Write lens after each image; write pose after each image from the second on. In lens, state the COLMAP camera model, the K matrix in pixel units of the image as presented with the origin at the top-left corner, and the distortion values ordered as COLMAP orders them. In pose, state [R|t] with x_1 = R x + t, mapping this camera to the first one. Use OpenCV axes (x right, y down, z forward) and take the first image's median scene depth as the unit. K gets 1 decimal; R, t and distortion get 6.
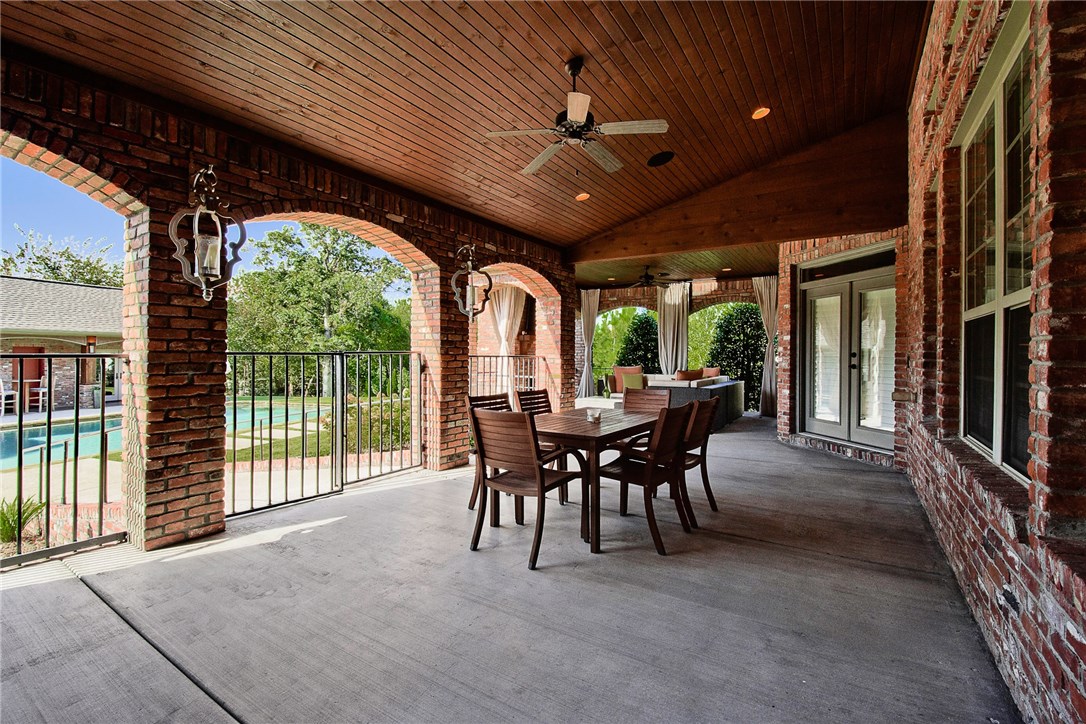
lens RADIAL K [[467.2, 0, 543.0], [0, 467.2, 362.0], [0, 0, 1]] dist [0.001756, 0.000219]
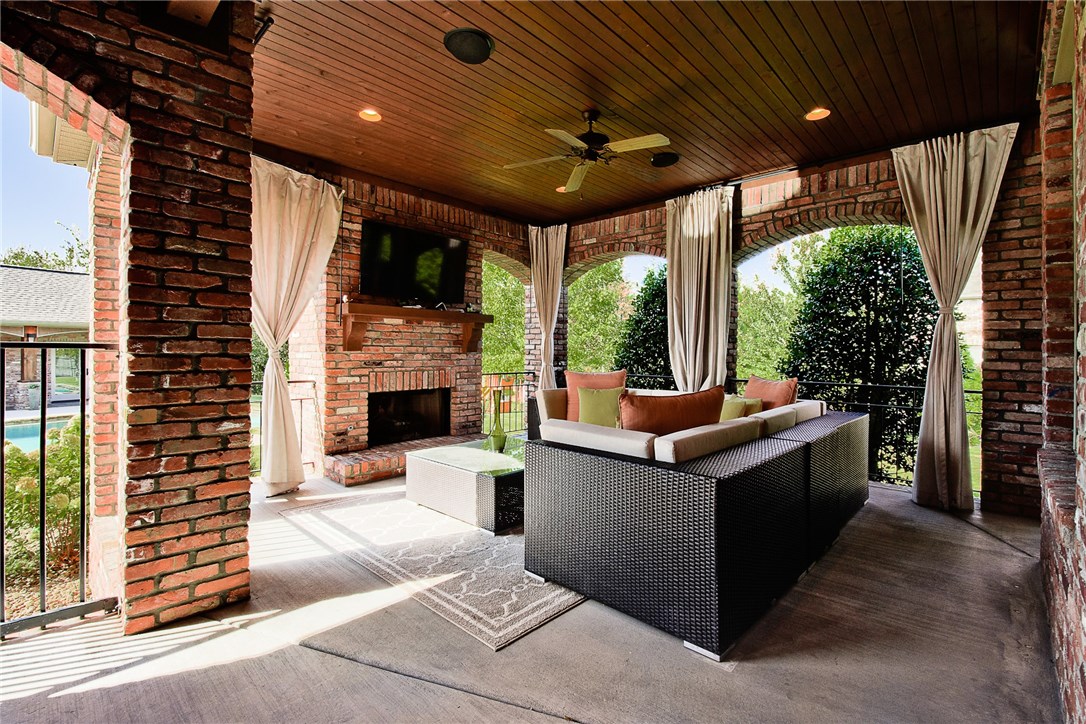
lens RADIAL K [[483.3, 0, 543.0], [0, 483.3, 362.0], [0, 0, 1]] dist [-0.002264, -0.000348]
pose [[0.983101, 0.008717, -0.182854, 0.216950], [-0.007664, 0.999950, 0.006464, -0.003519], [0.182901, -0.004954, 0.983119, 0.505642]]
